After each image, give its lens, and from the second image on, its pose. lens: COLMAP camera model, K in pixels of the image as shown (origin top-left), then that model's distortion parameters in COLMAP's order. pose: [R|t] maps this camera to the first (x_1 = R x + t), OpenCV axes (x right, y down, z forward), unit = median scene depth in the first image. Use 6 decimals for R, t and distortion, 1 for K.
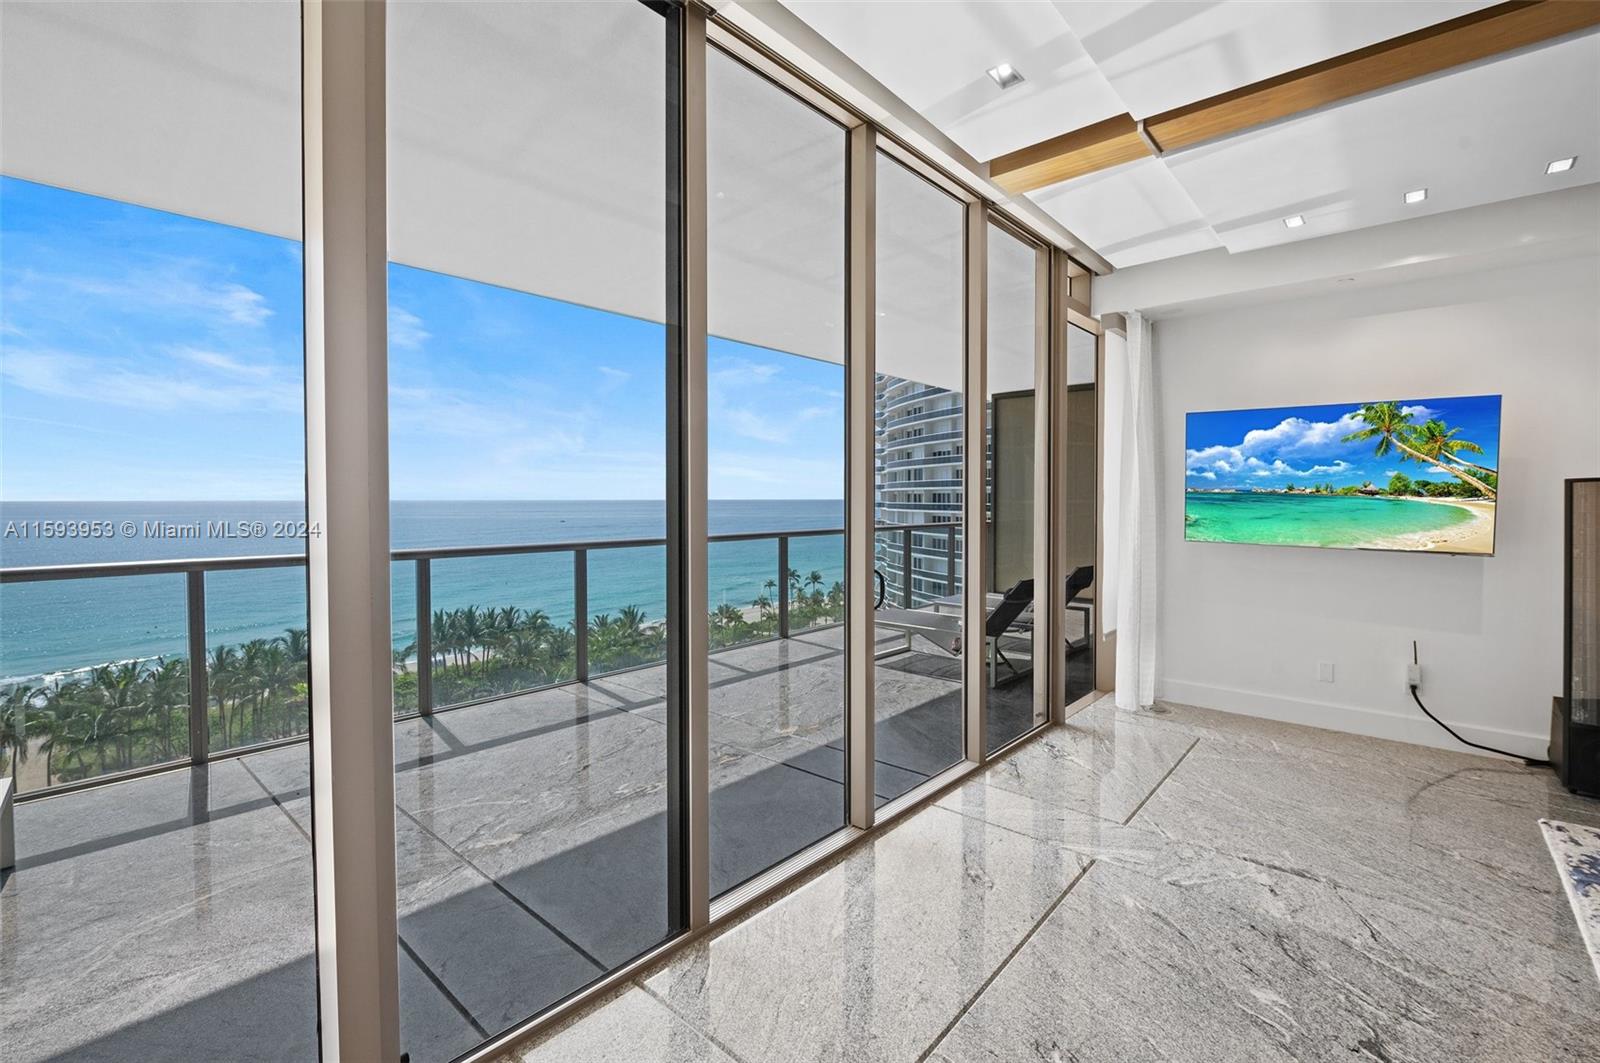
lens RADIAL K [[717.0, 0, 800.0], [0, 717.0, 531.5], [0, 0, 1]] dist [-0.000135, -0.000148]
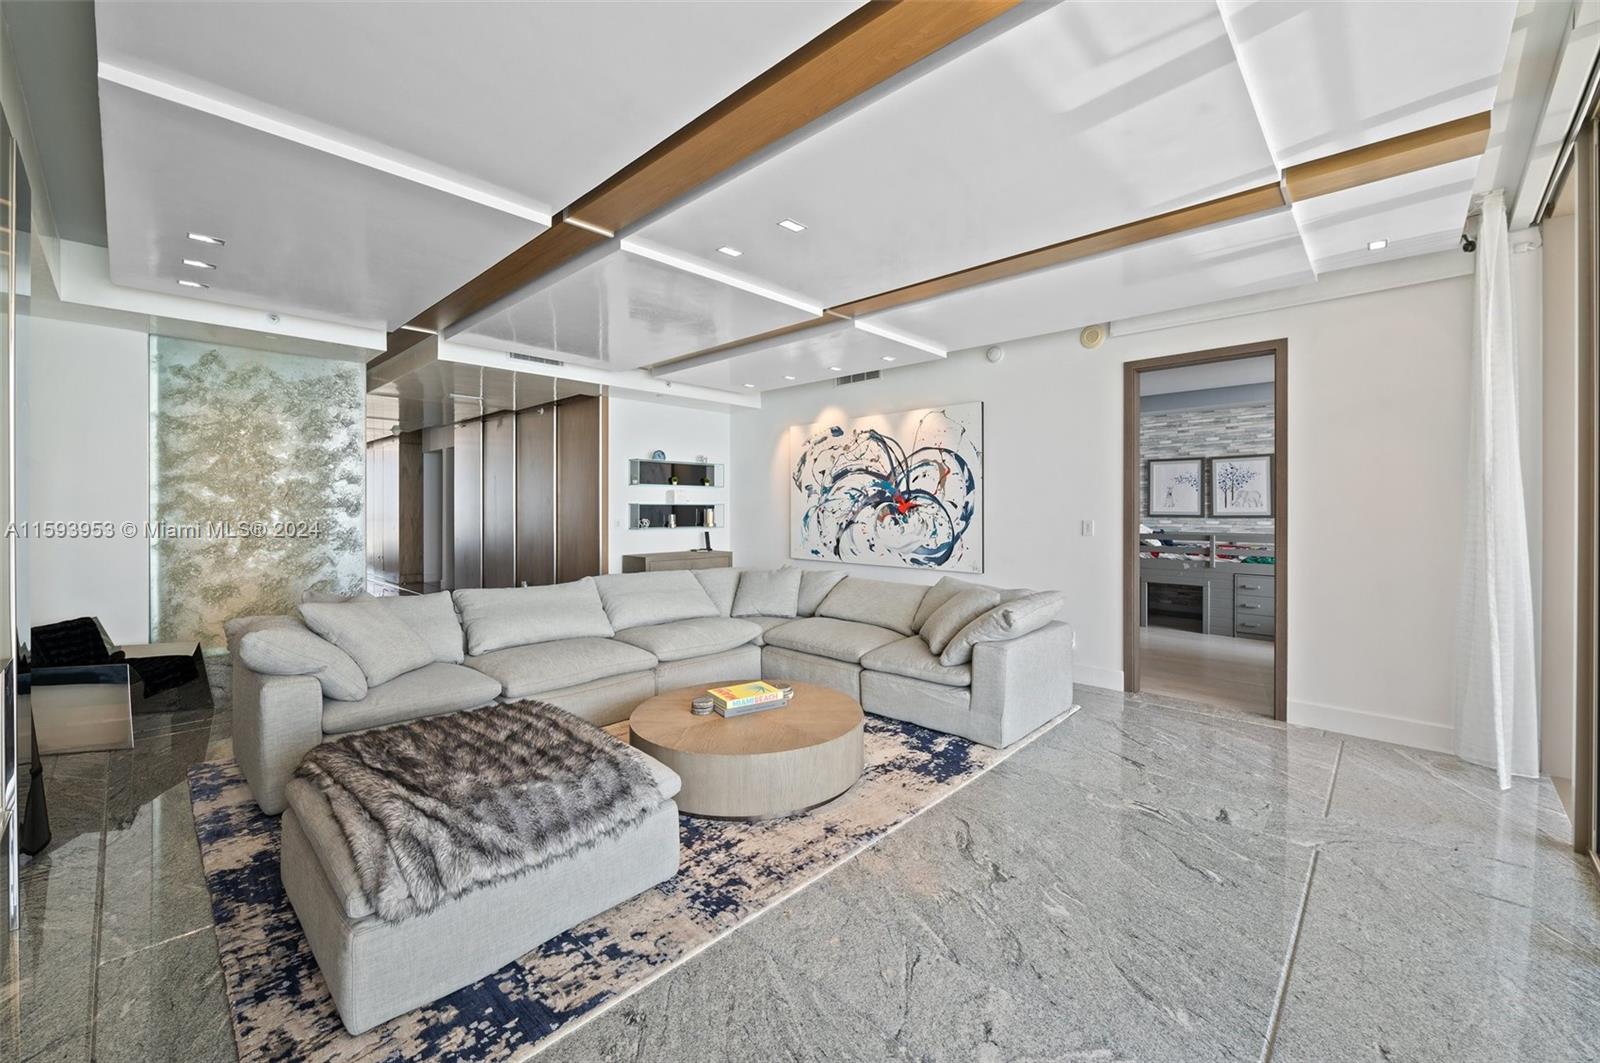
lens RADIAL K [[645.8, 0, 820.7], [0, 645.8, 511.3], [0, 0, 1]] dist [-0.008029, -0.000083]
pose [[-0.999918, -0.002844, 0.012525, 0.891896], [-0.002393, 0.999354, 0.035847, -0.053510], [-0.012619, 0.035814, -0.999279, 1.773435]]
